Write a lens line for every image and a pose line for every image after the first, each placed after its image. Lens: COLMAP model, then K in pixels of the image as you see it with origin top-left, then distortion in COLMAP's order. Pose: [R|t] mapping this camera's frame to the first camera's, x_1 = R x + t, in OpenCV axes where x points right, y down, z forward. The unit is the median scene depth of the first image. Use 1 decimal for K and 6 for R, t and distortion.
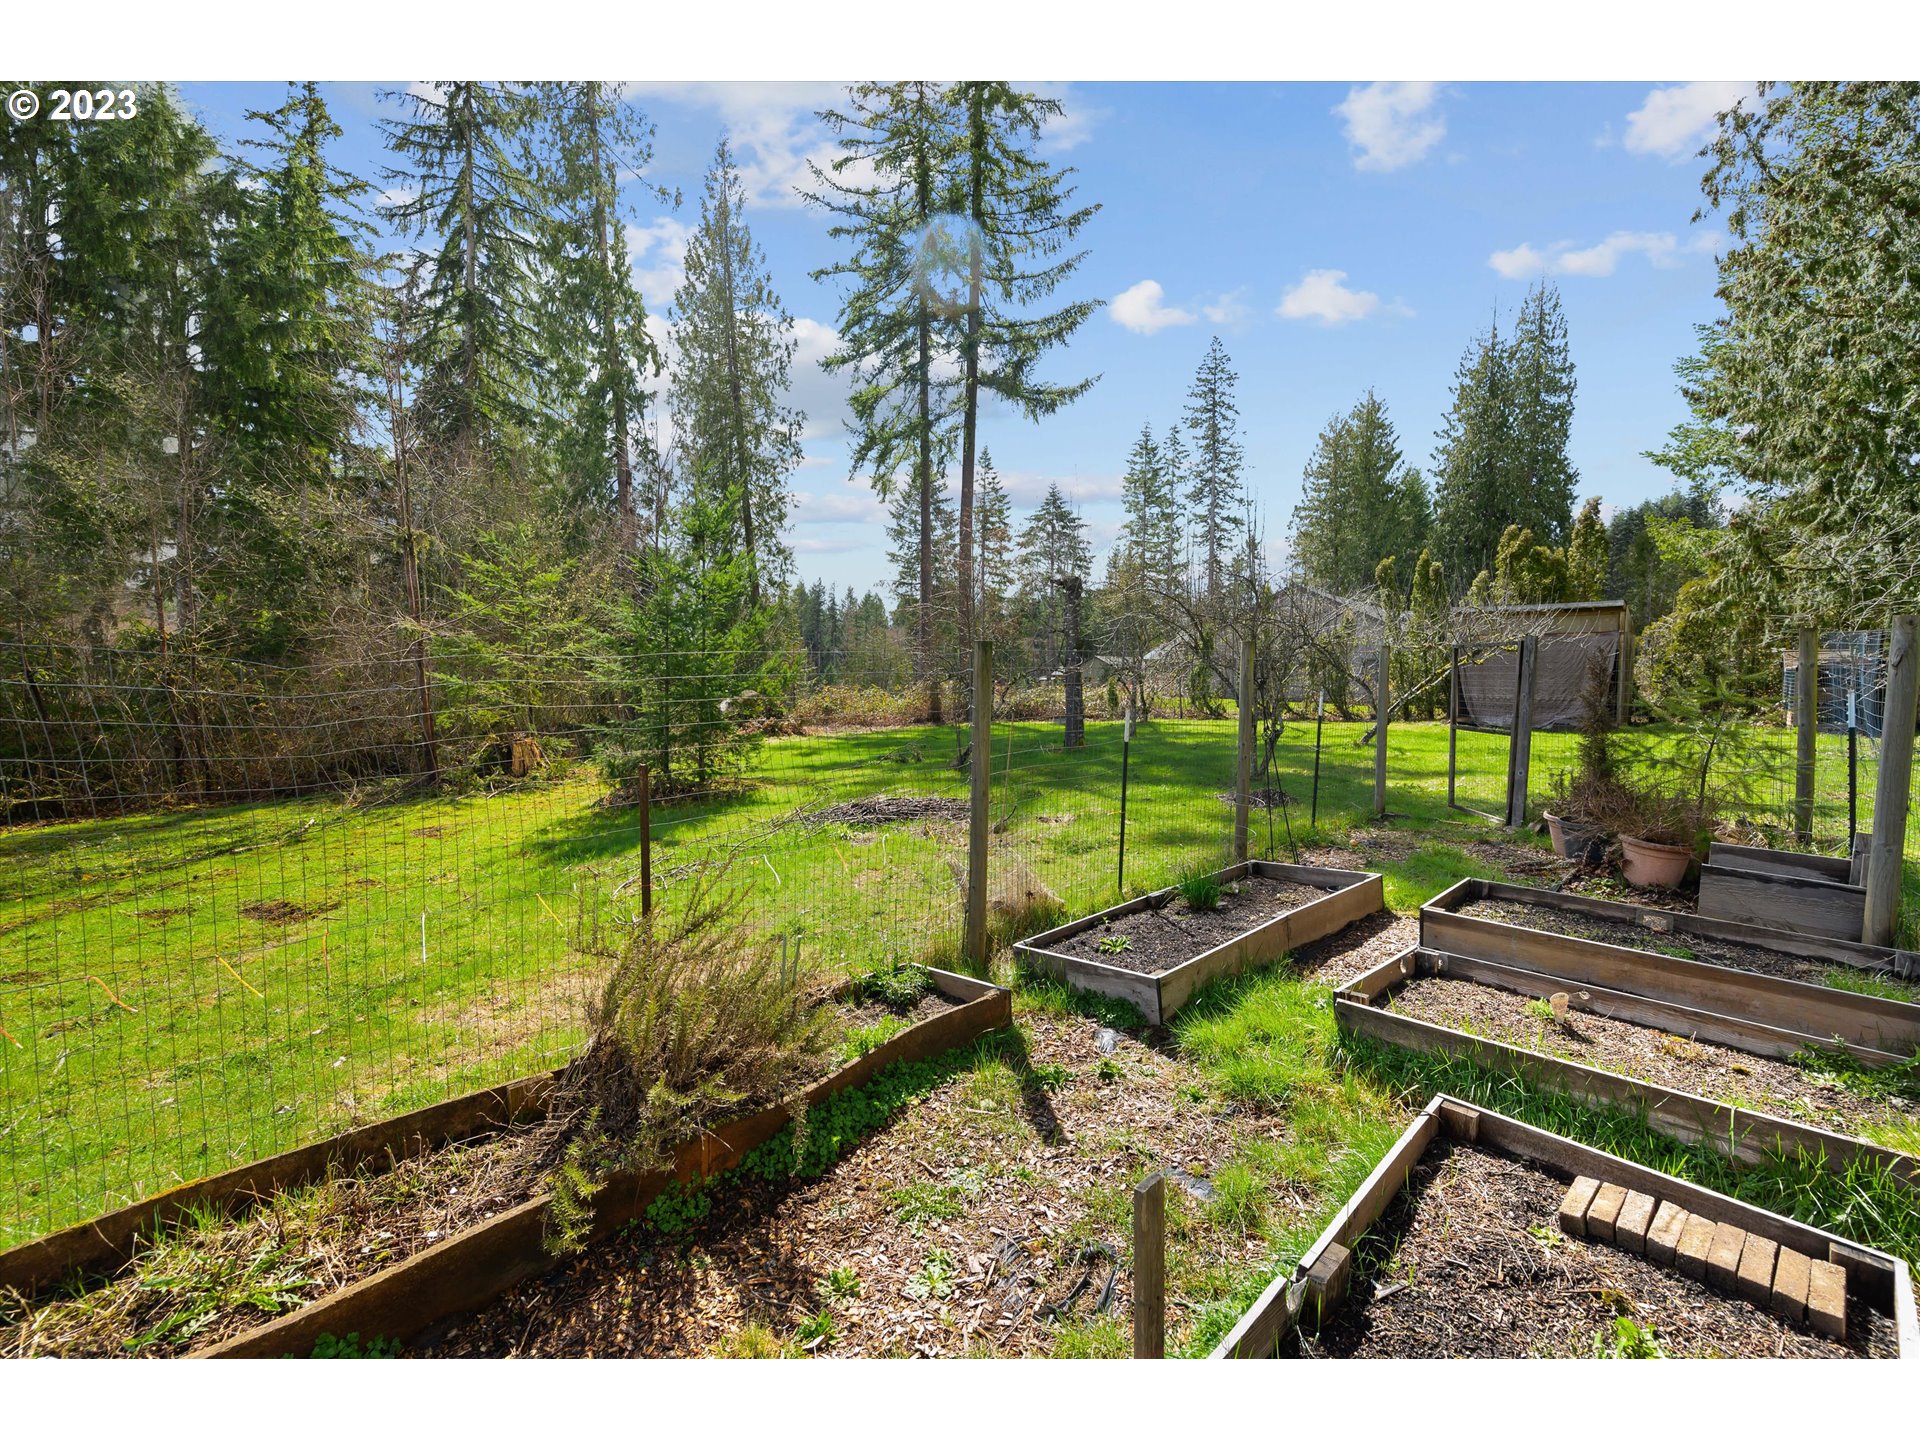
lens RADIAL K [[761.0, 0, 963.1], [0, 761.0, 715.9], [0, 0, 1]] dist [-0.000494, -0.000006]
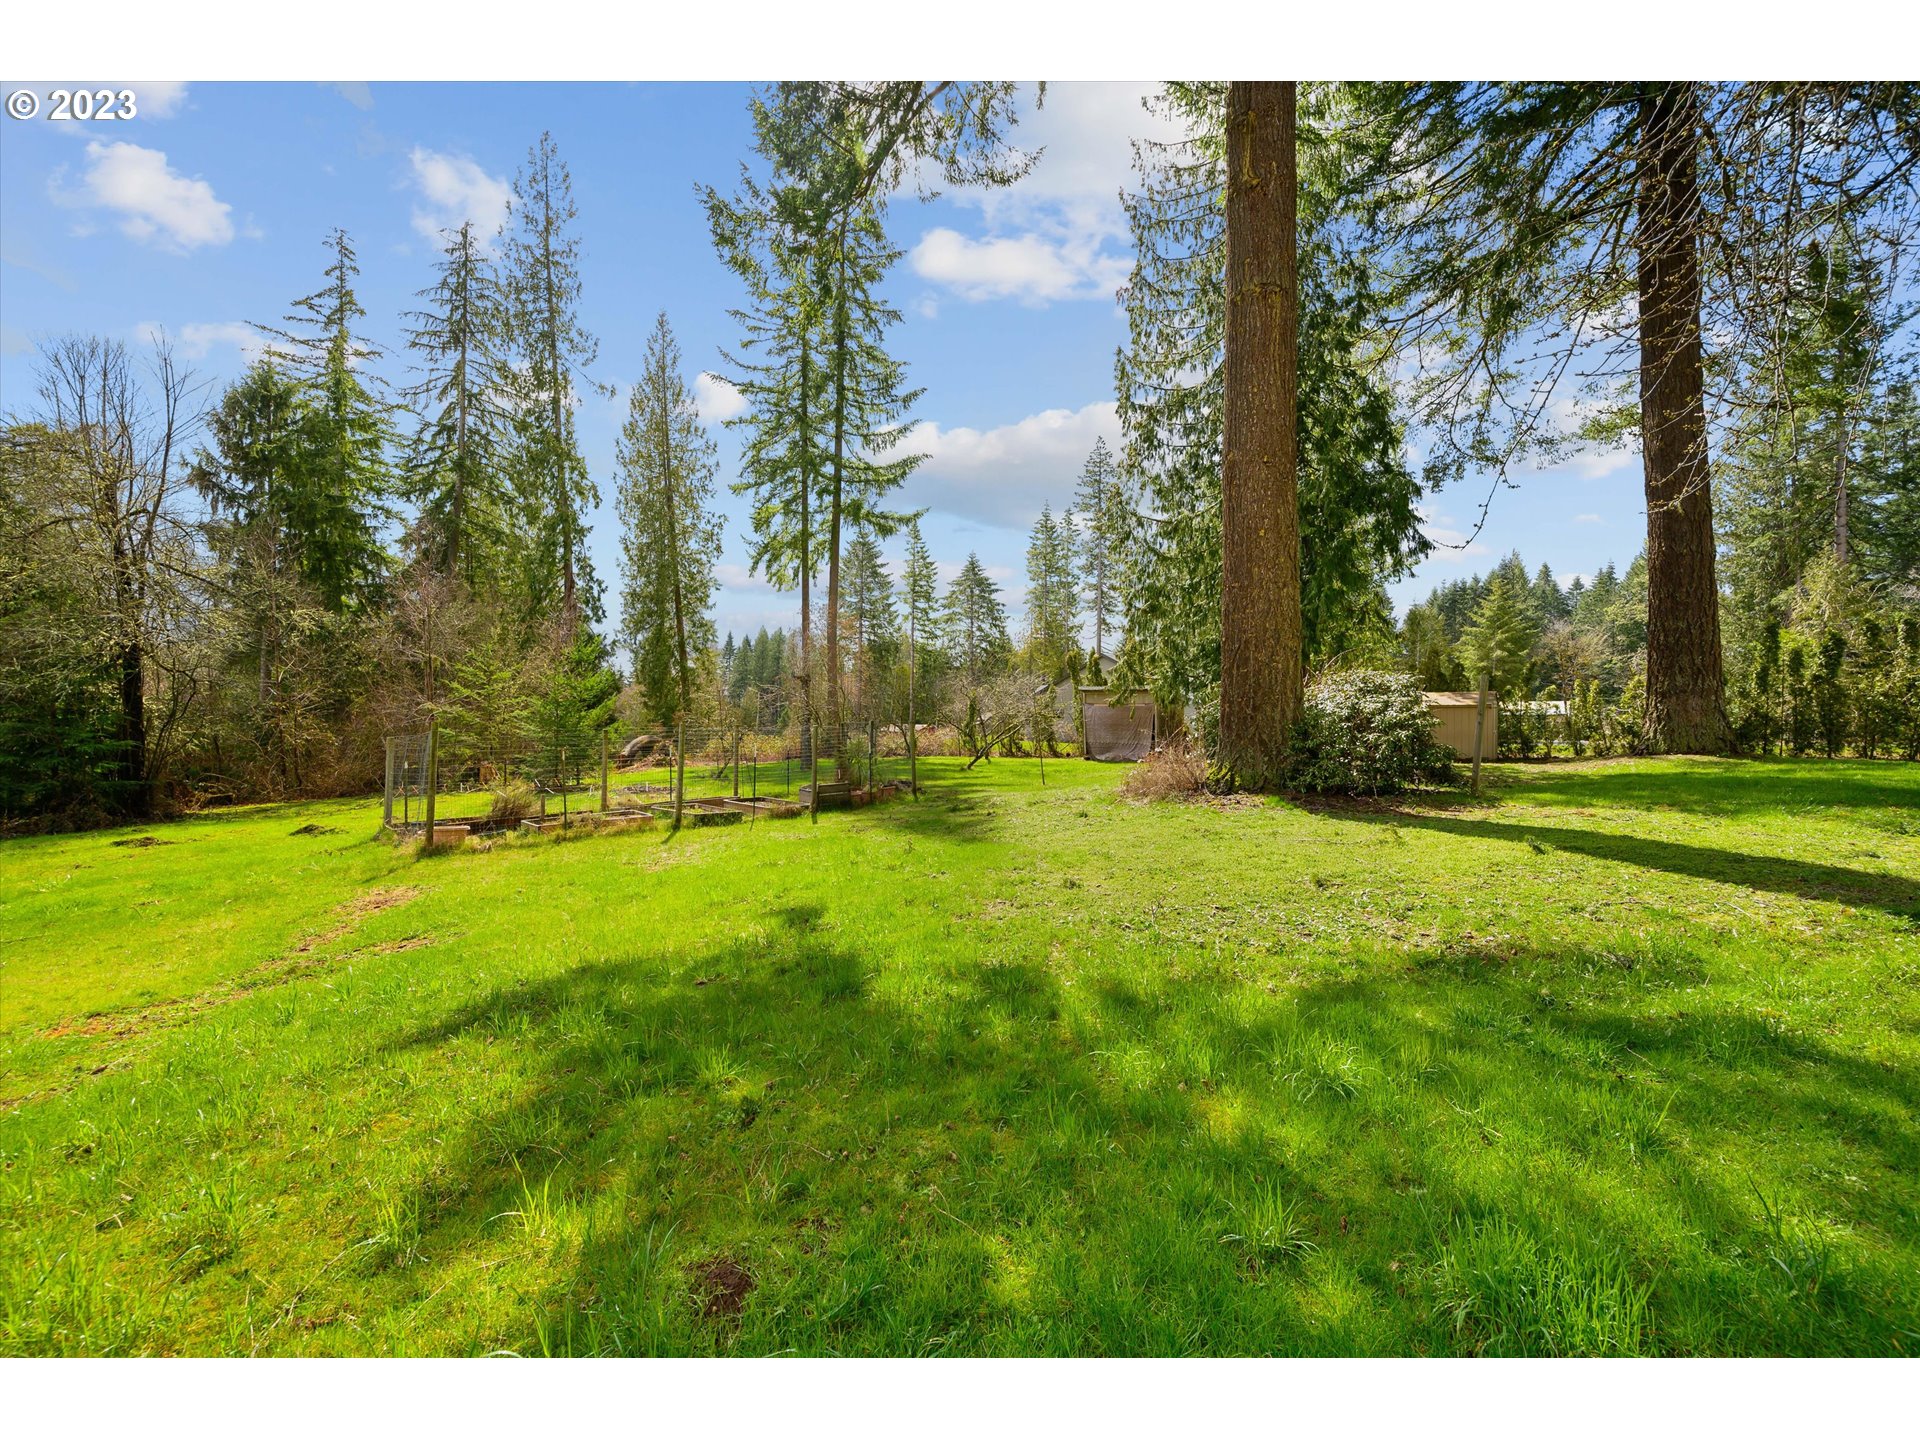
lens RADIAL K [[738.8, 0, 960.0], [0, 738.8, 720.0], [0, 0, 1]] dist [0.001433, -0.000120]
pose [[0.999265, 0.004513, 0.038079, 0.175031], [-0.002607, 0.998749, -0.049938, 0.003063], [-0.038257, 0.049802, 0.998026, -0.293323]]
